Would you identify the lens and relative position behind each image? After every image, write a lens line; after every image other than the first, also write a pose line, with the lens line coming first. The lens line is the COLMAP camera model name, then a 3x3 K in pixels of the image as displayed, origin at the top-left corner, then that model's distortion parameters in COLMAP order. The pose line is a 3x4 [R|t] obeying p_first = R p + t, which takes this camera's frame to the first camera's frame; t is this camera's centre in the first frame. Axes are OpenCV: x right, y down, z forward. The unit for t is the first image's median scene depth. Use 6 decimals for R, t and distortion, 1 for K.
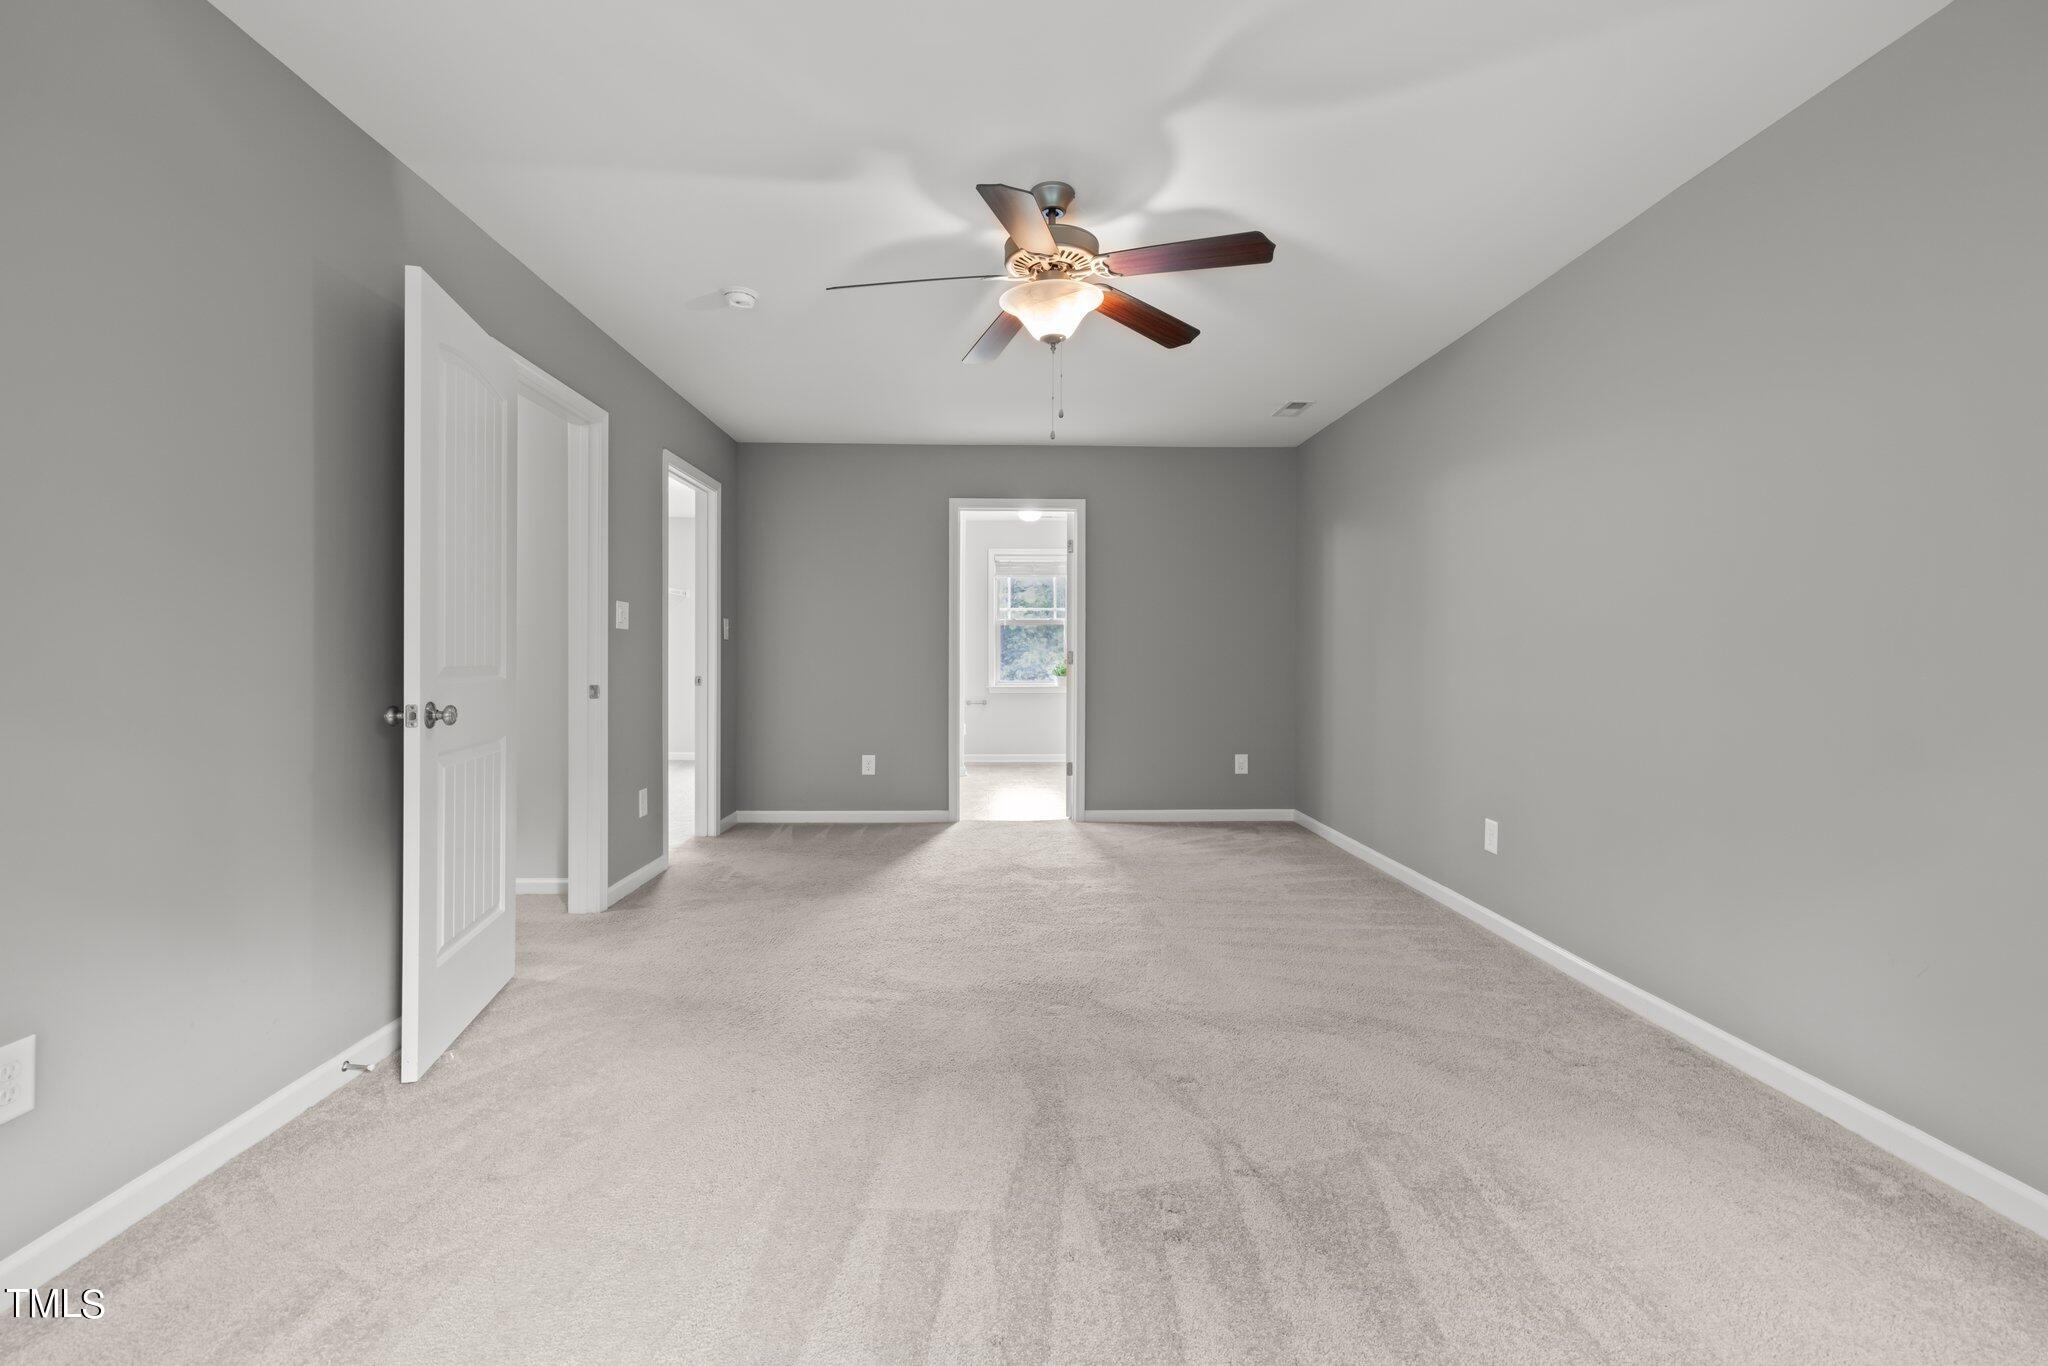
lens RADIAL K [[860.7, 0, 1021.9], [0, 860.7, 669.4], [0, 0, 1]] dist [0.004784, -0.000051]
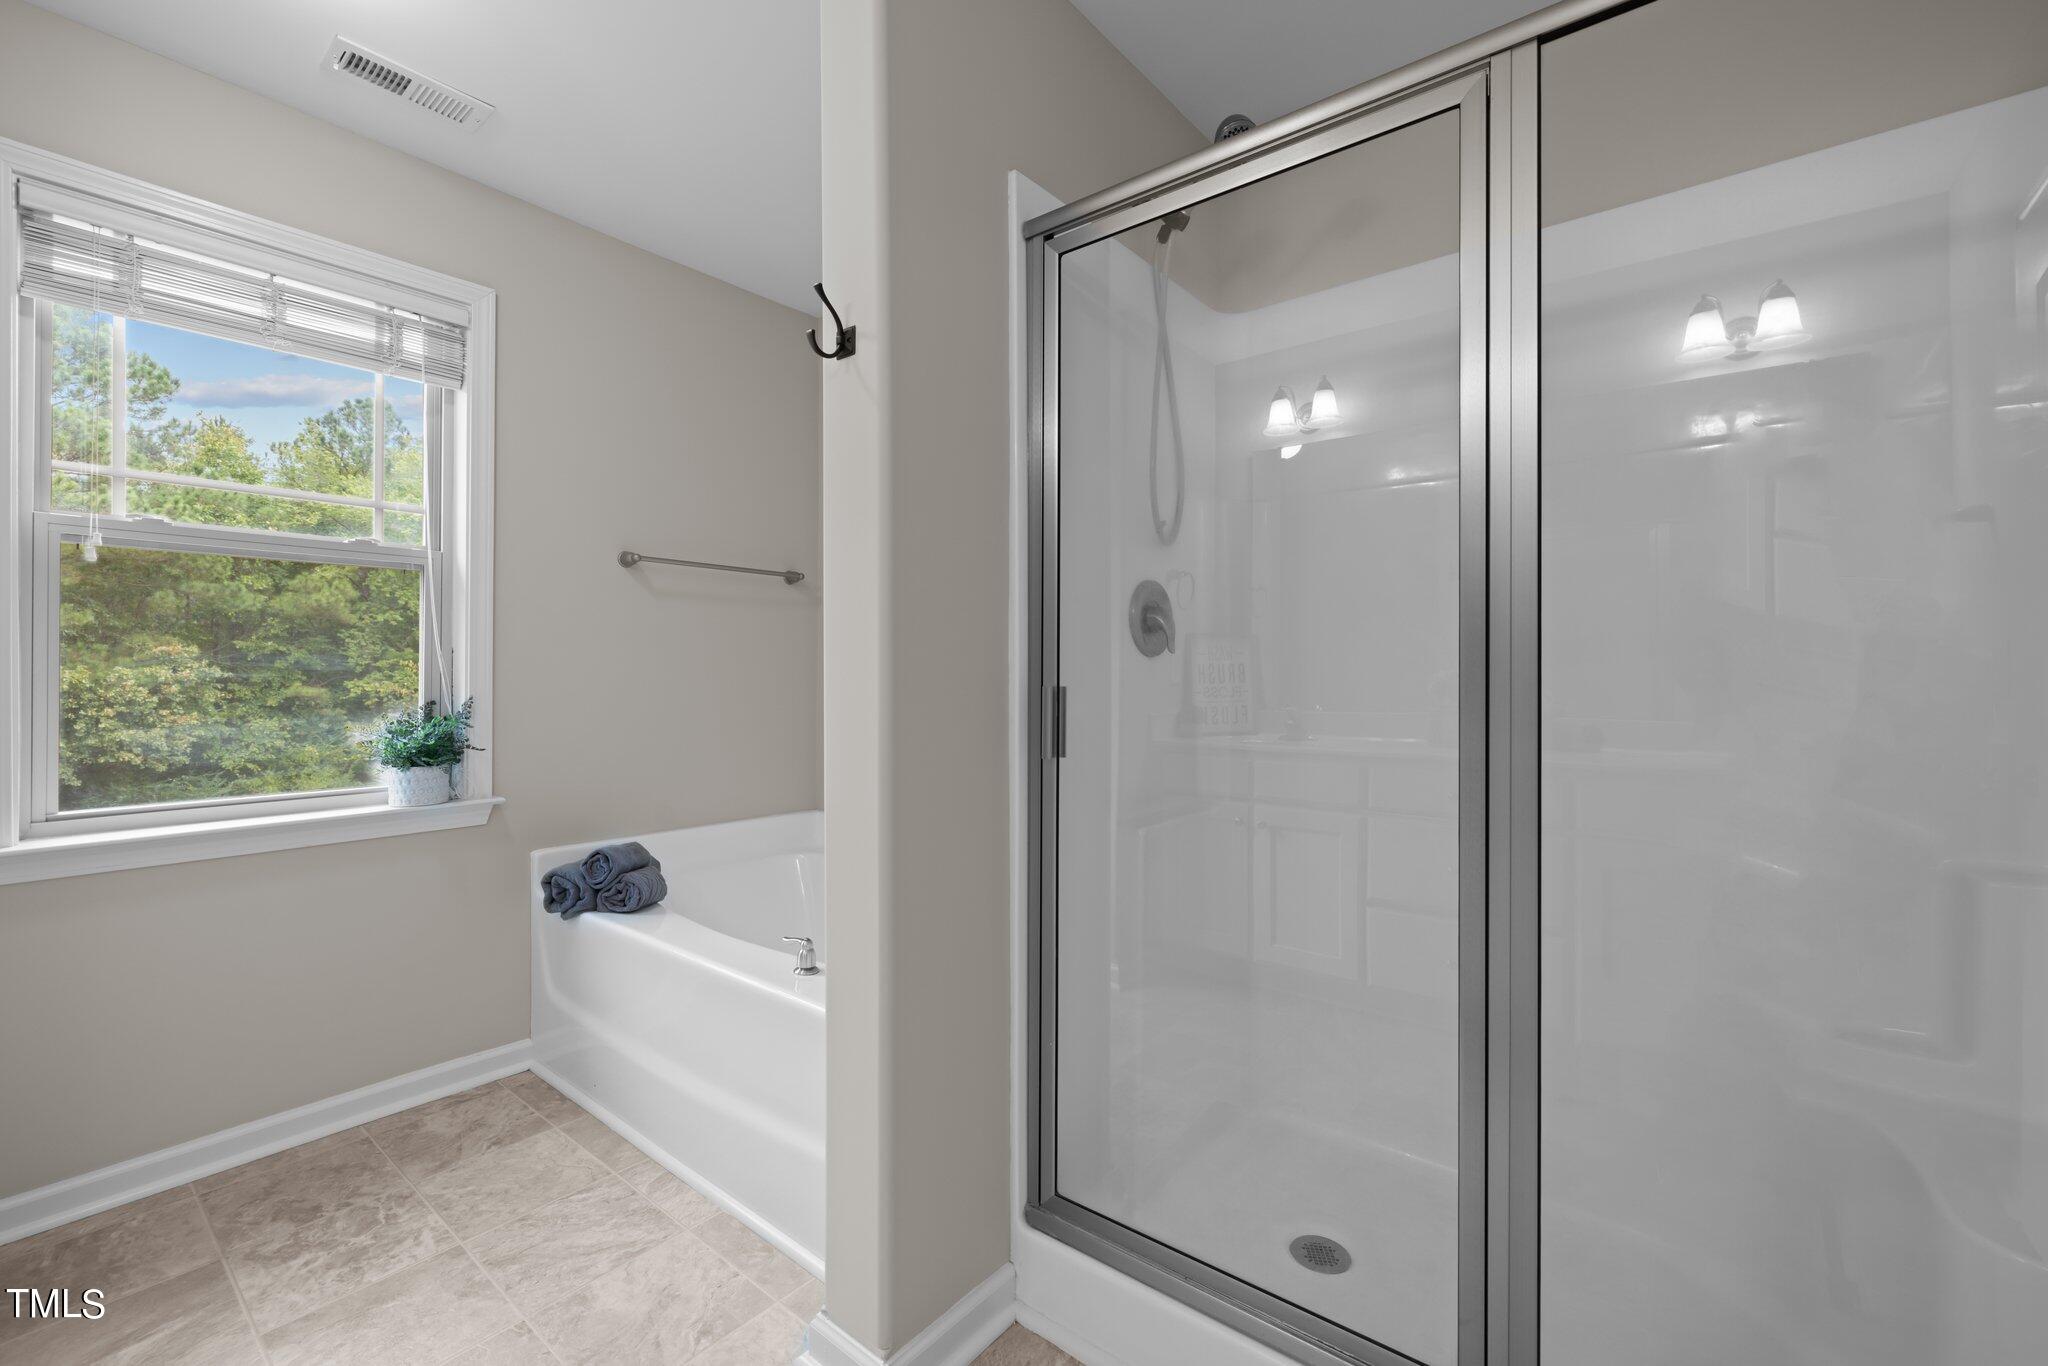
lens RADIAL K [[860.7, 0, 1021.9], [0, 860.7, 669.4], [0, 0, 1]] dist [0.004784, -0.000051]
pose [[0.657527, 0.005061, 0.753414, -0.026088], [0.010384, 0.999822, -0.015778, -0.013625], [-0.753359, 0.018198, 0.657357, 0.644402]]
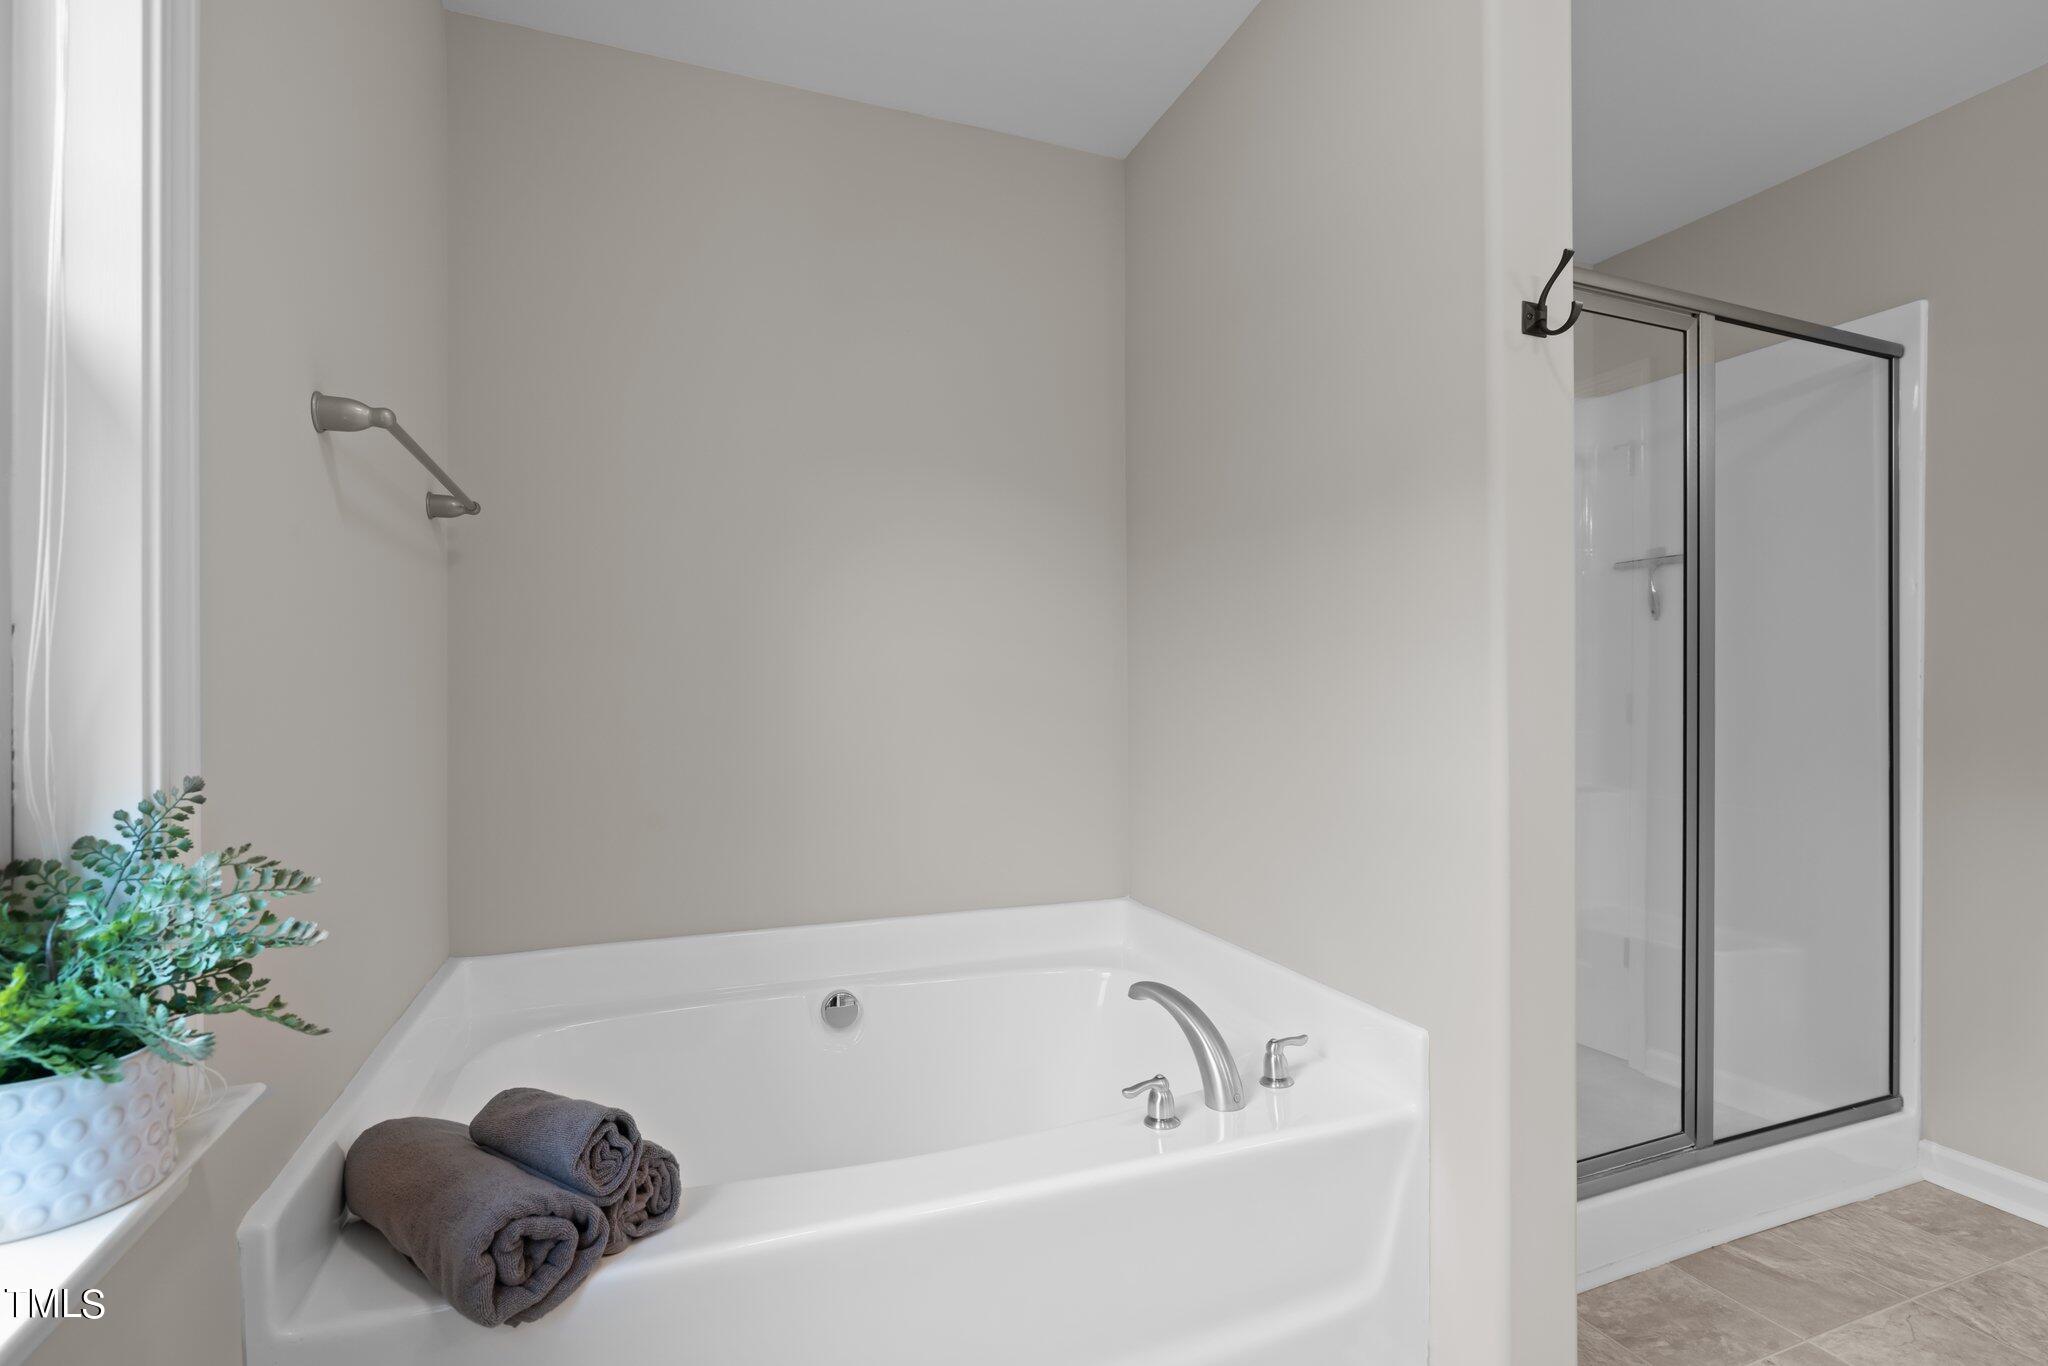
lens RADIAL K [[893.3, 0, 1024.0], [0, 893.3, 683.0], [0, 0, 1]] dist [0.001407, 0.000158]
pose [[-0.307312, -0.001425, 0.951608, -0.038382], [0.014136, 0.999882, 0.006062, -0.019200], [-0.951504, 0.015315, -0.307255, 0.869524]]
